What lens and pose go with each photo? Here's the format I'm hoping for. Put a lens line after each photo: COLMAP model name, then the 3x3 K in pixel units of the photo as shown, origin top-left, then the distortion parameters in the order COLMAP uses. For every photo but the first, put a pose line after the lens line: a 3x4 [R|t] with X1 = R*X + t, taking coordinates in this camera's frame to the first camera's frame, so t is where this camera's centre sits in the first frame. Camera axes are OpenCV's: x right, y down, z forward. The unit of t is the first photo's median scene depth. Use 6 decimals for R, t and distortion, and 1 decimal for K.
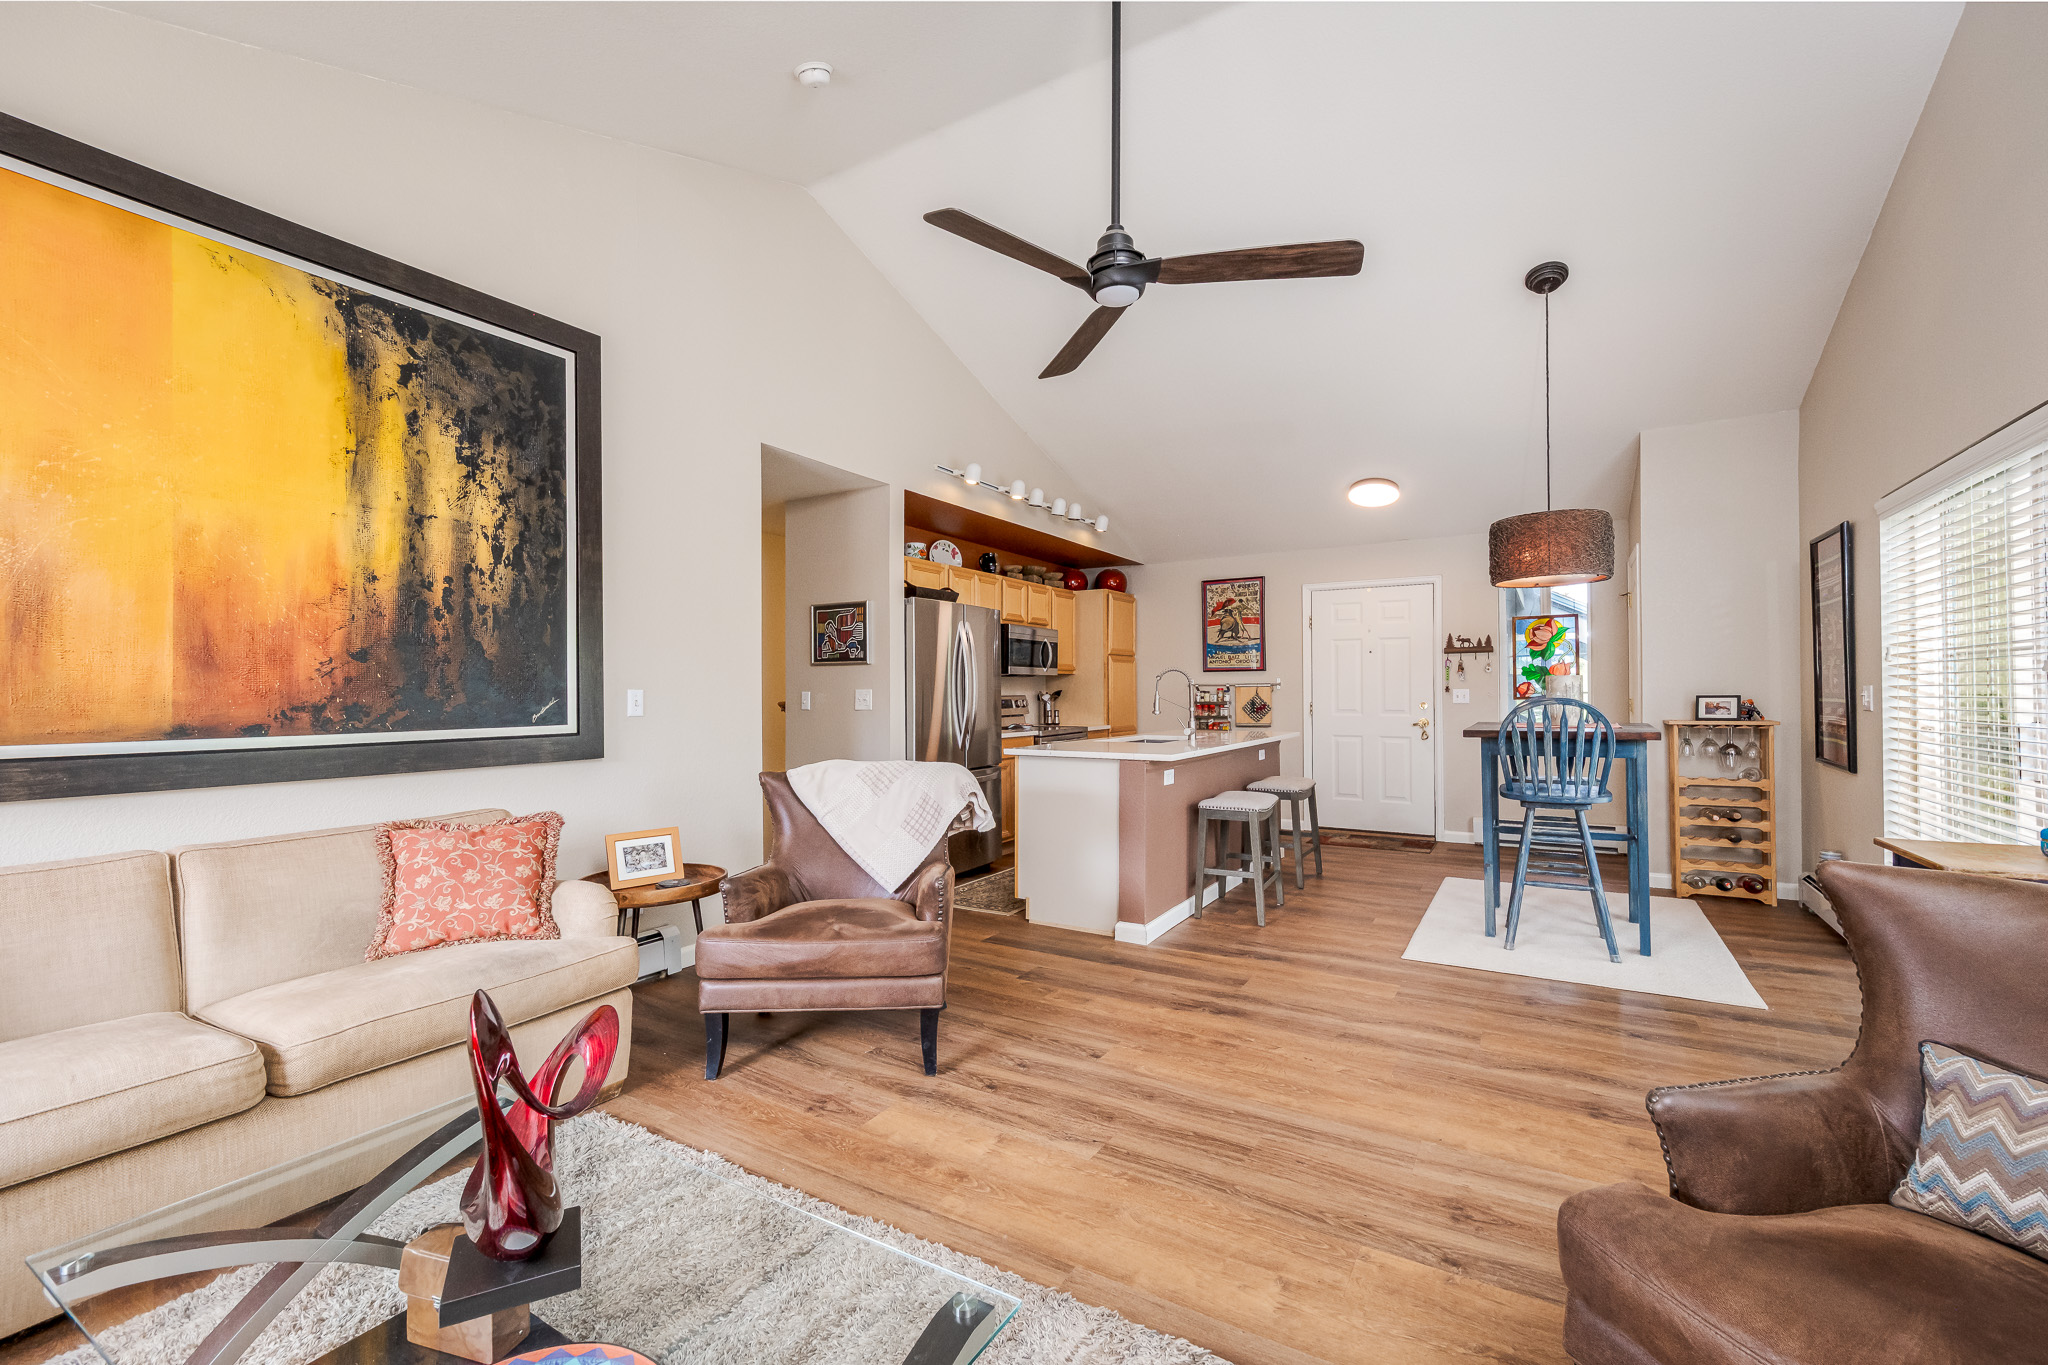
lens RADIAL K [[837.9, 0, 1041.3], [0, 837.9, 689.4], [0, 0, 1]] dist [0.014932, -0.000901]
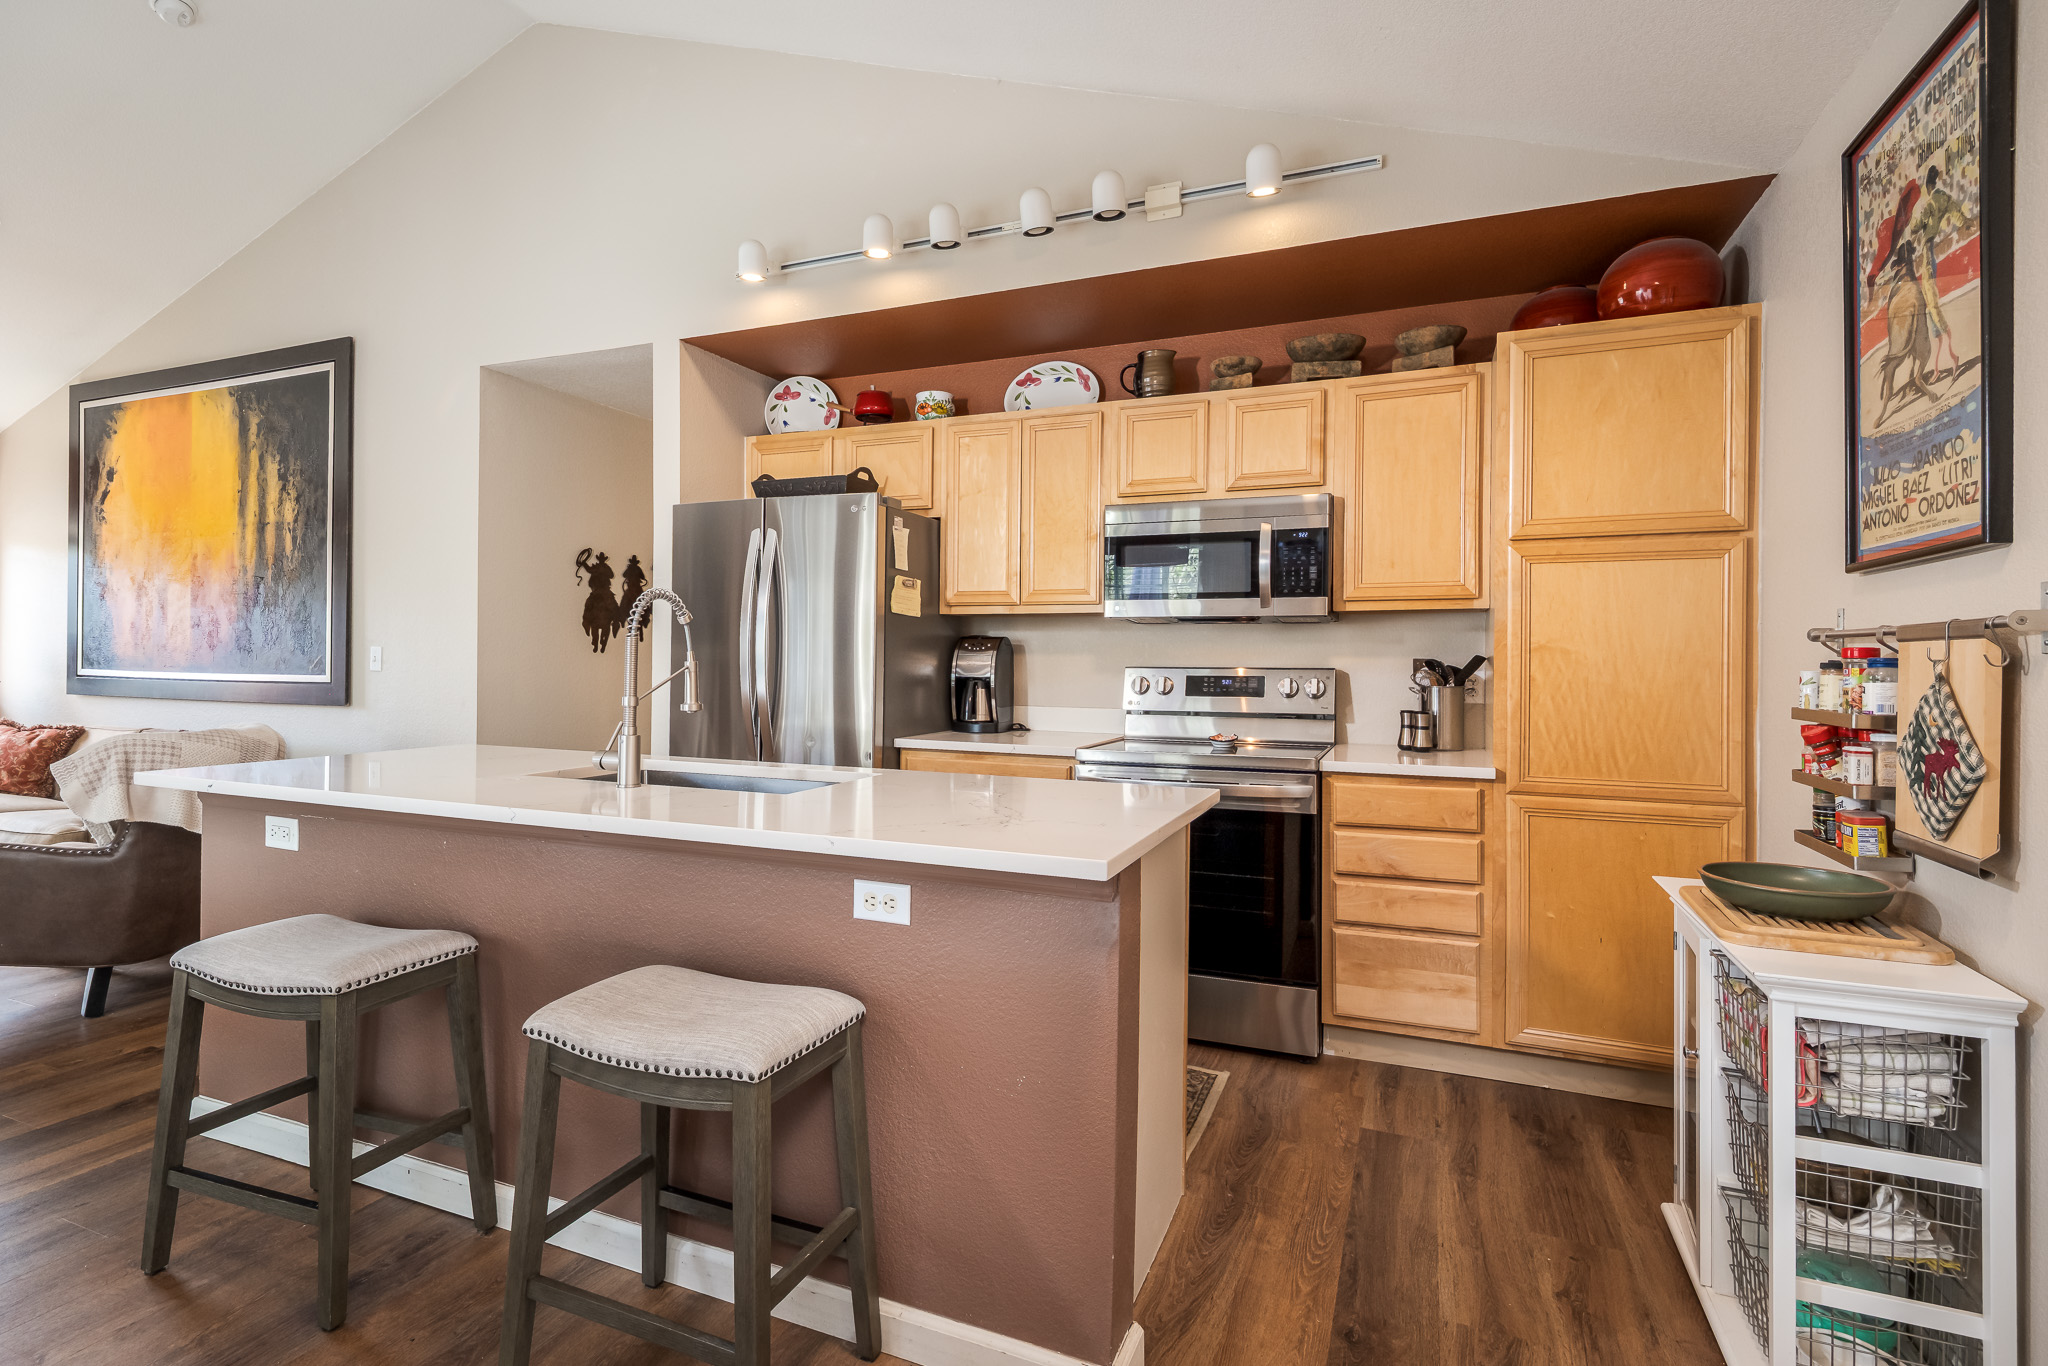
lens RADIAL K [[1038.3, 0, 976.0], [0, 1038.3, 667.1], [0, 0, 1]] dist [0.013547, -0.002538]
pose [[0.114389, 0.013758, -0.993341, 0.910021], [-0.008203, 0.999883, 0.012904, 0.003704], [0.993402, 0.006672, 0.114488, 1.552789]]
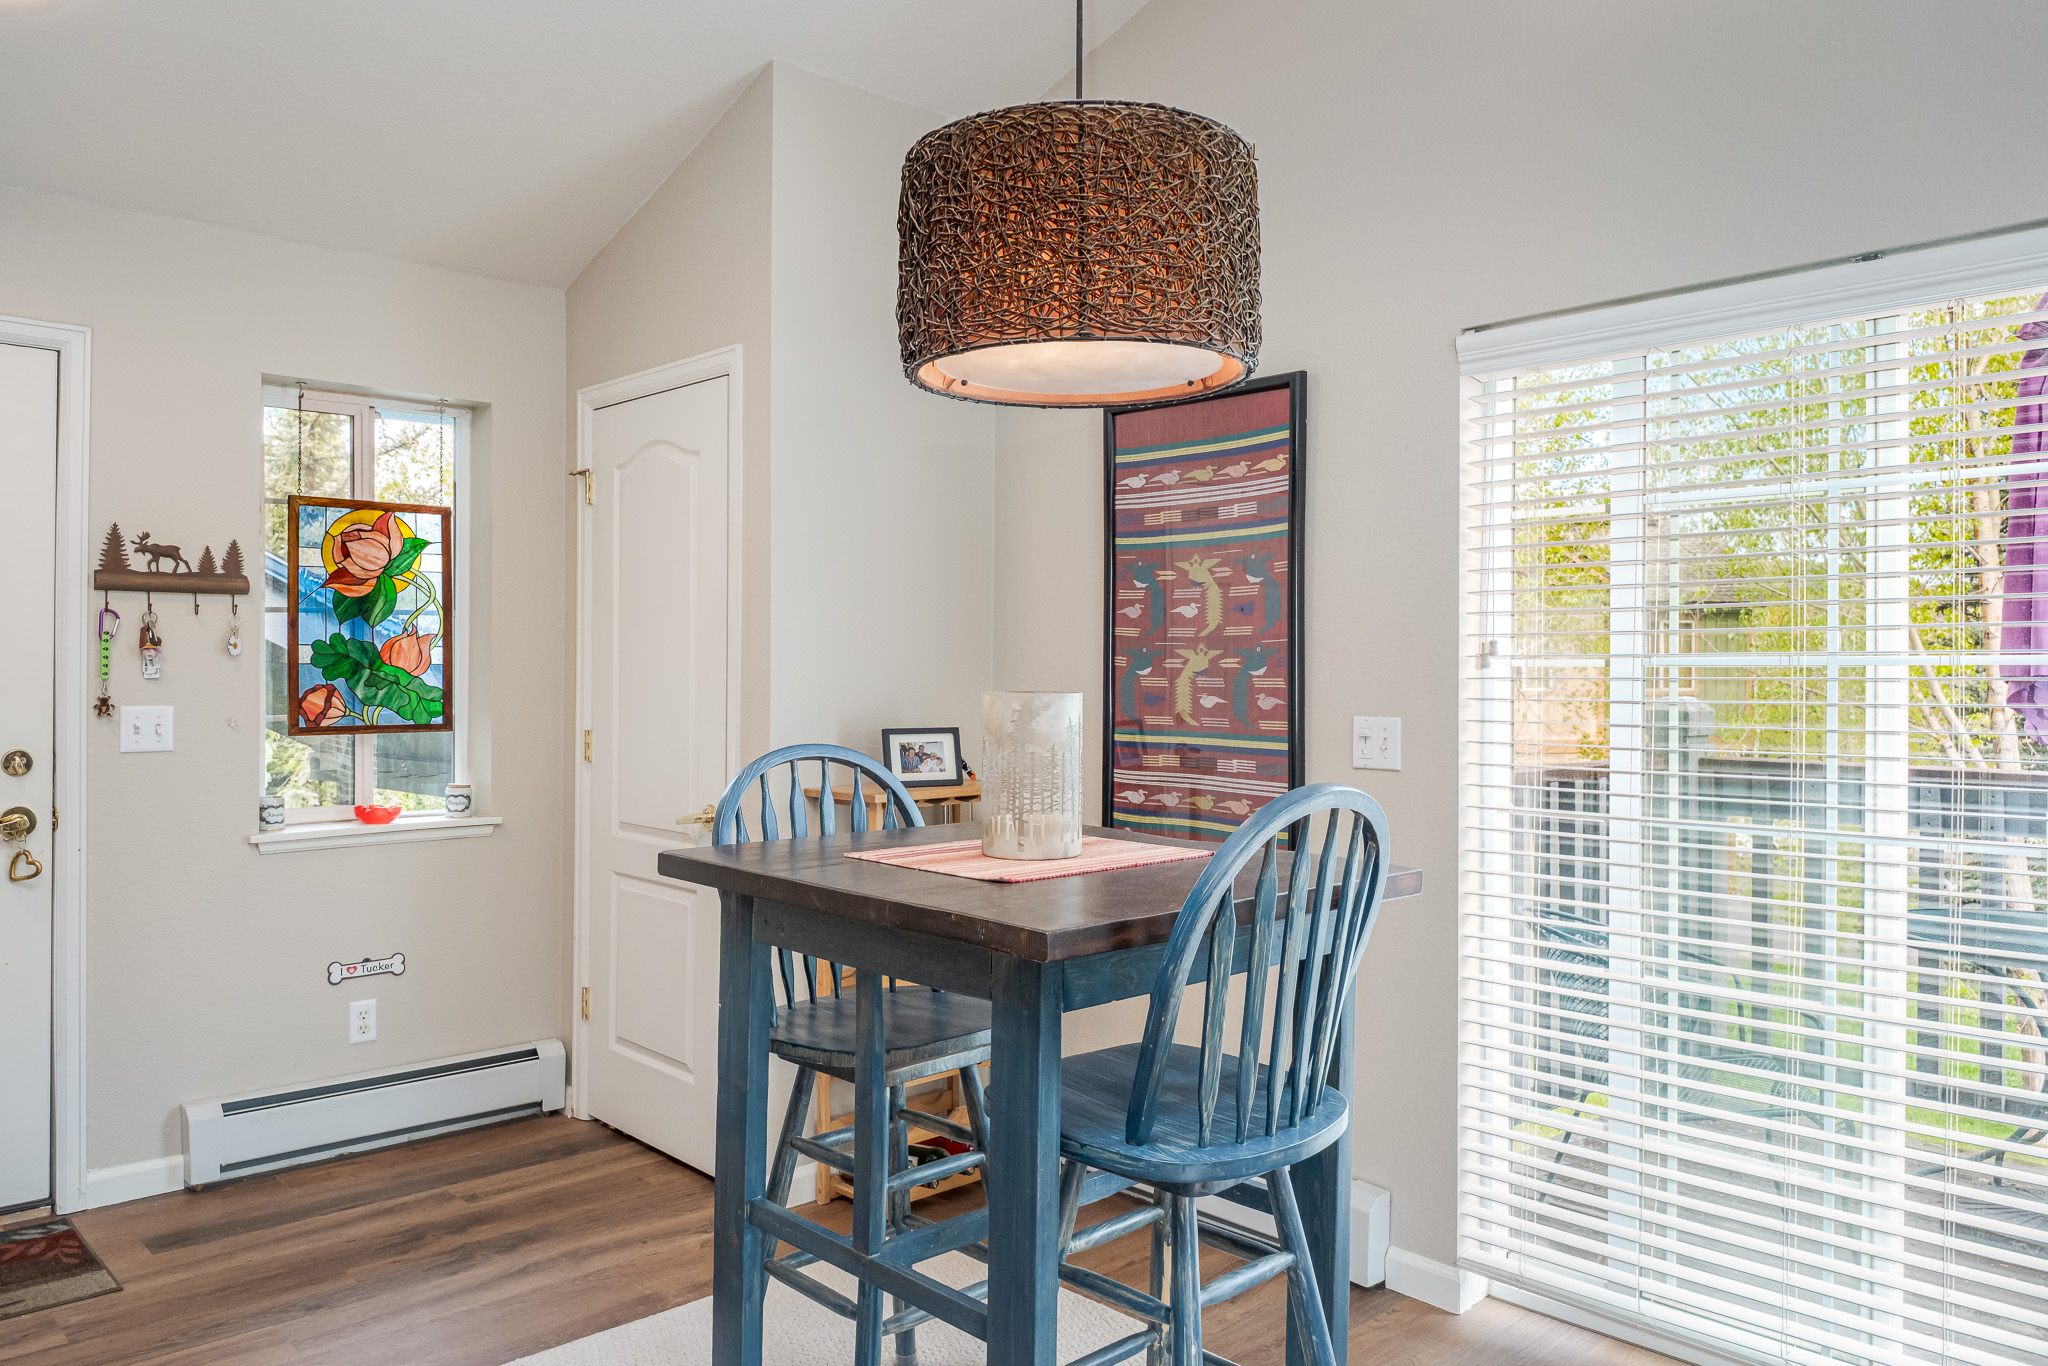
lens RADIAL K [[1464.2, 0, 1090.6], [0, 1464.2, 681.9], [0, 0, 1]] dist [0.021239, -0.046779]
pose [[0.236751, 0.001607, 0.971569, 0.091736], [-0.011943, 0.999928, 0.001256, -0.024800], [-0.971497, -0.011901, 0.236753, 0.938256]]
